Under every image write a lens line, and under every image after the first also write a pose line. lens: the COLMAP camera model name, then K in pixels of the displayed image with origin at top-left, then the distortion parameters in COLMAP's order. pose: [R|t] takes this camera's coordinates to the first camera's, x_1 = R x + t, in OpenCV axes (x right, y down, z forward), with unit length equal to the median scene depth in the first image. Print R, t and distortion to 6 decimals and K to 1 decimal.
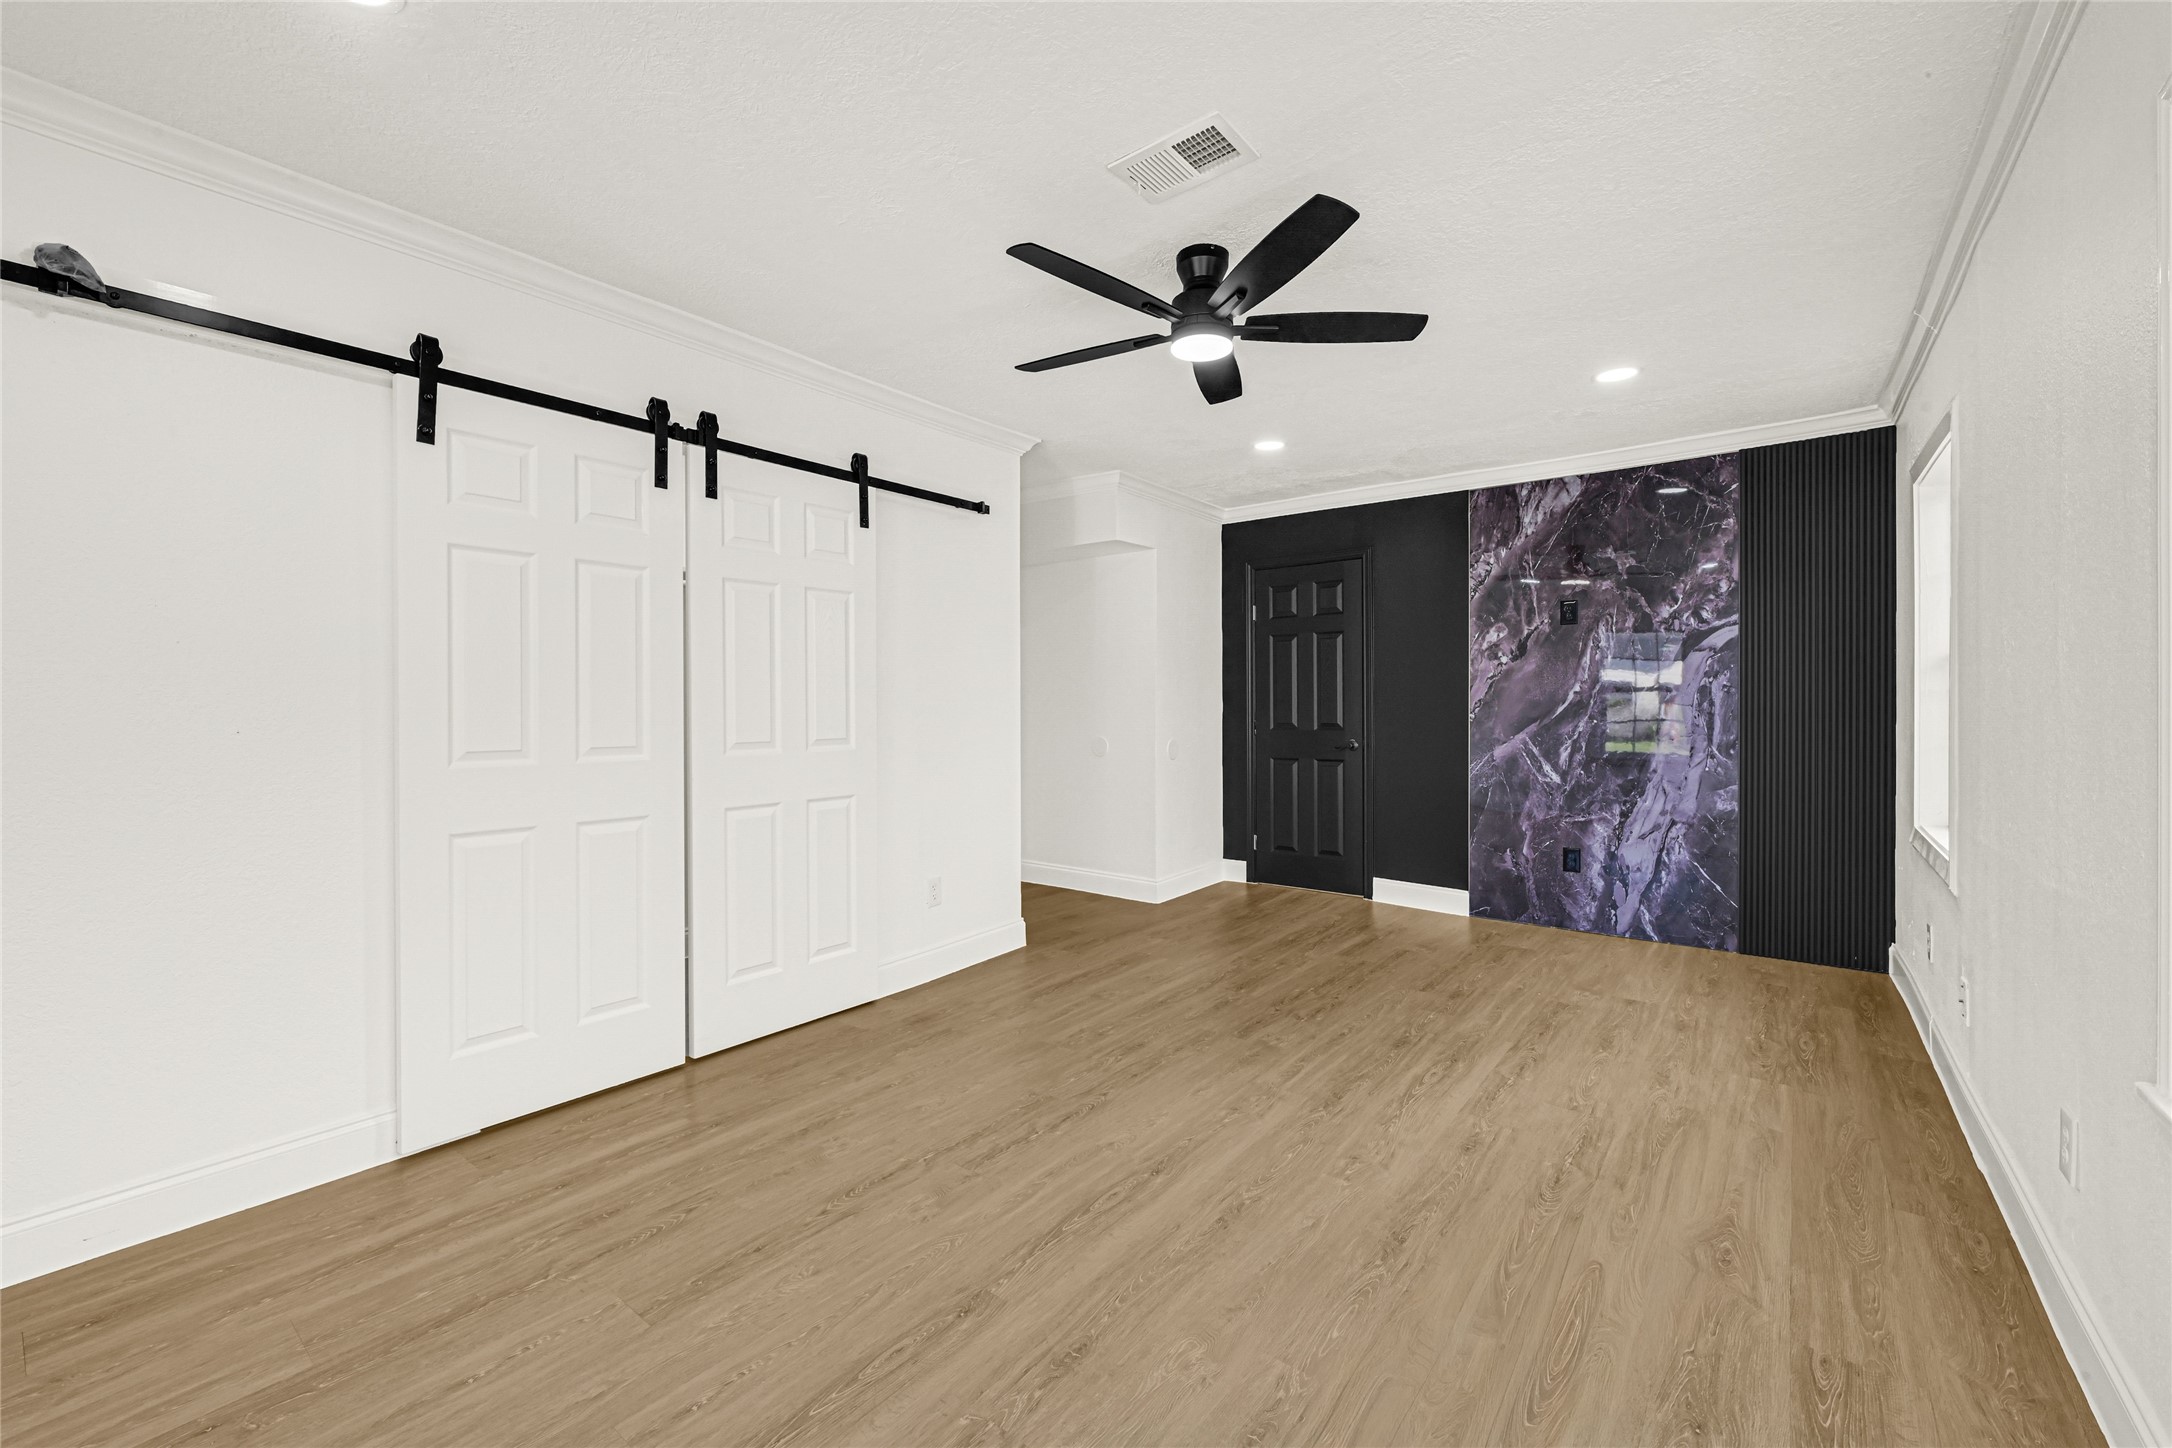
lens RADIAL K [[896.2, 0, 1085.4], [0, 896.2, 705.4], [0, 0, 1]] dist [-0.001032, -0.000058]
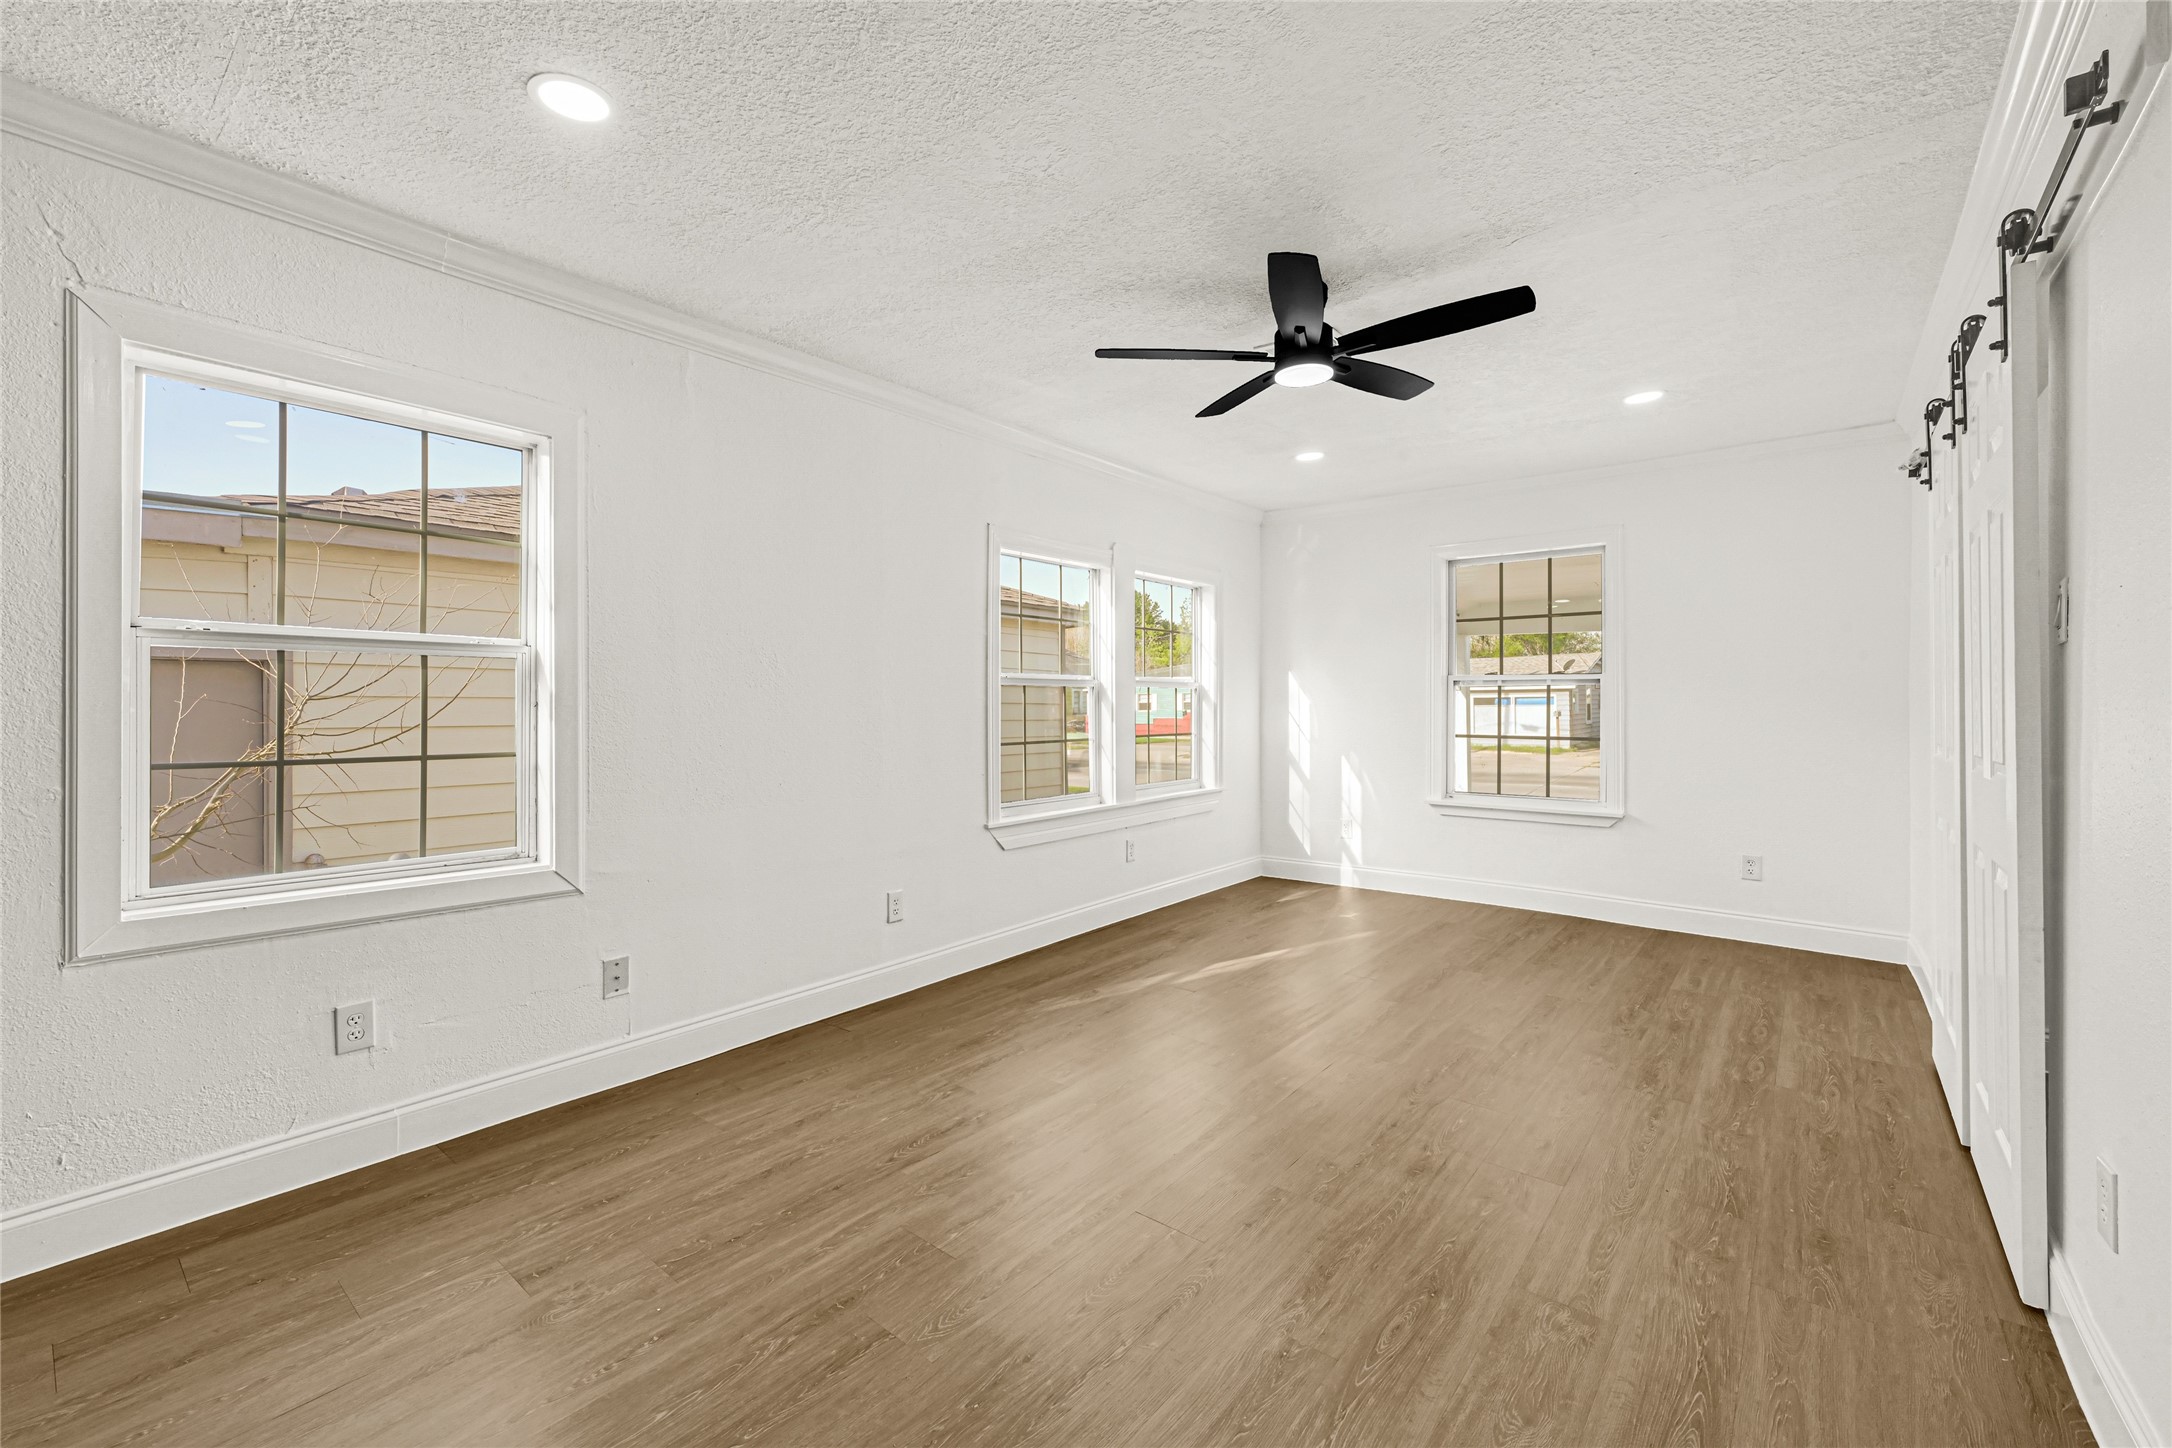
lens RADIAL K [[896.2, 0, 1085.4], [0, 896.2, 705.4], [0, 0, 1]] dist [-0.001032, -0.000058]
pose [[-0.999812, 0.006026, 0.018450, 0.315115], [0.006031, 0.999982, 0.000214, -0.002834], [-0.018449, 0.000325, -0.999830, 1.750707]]
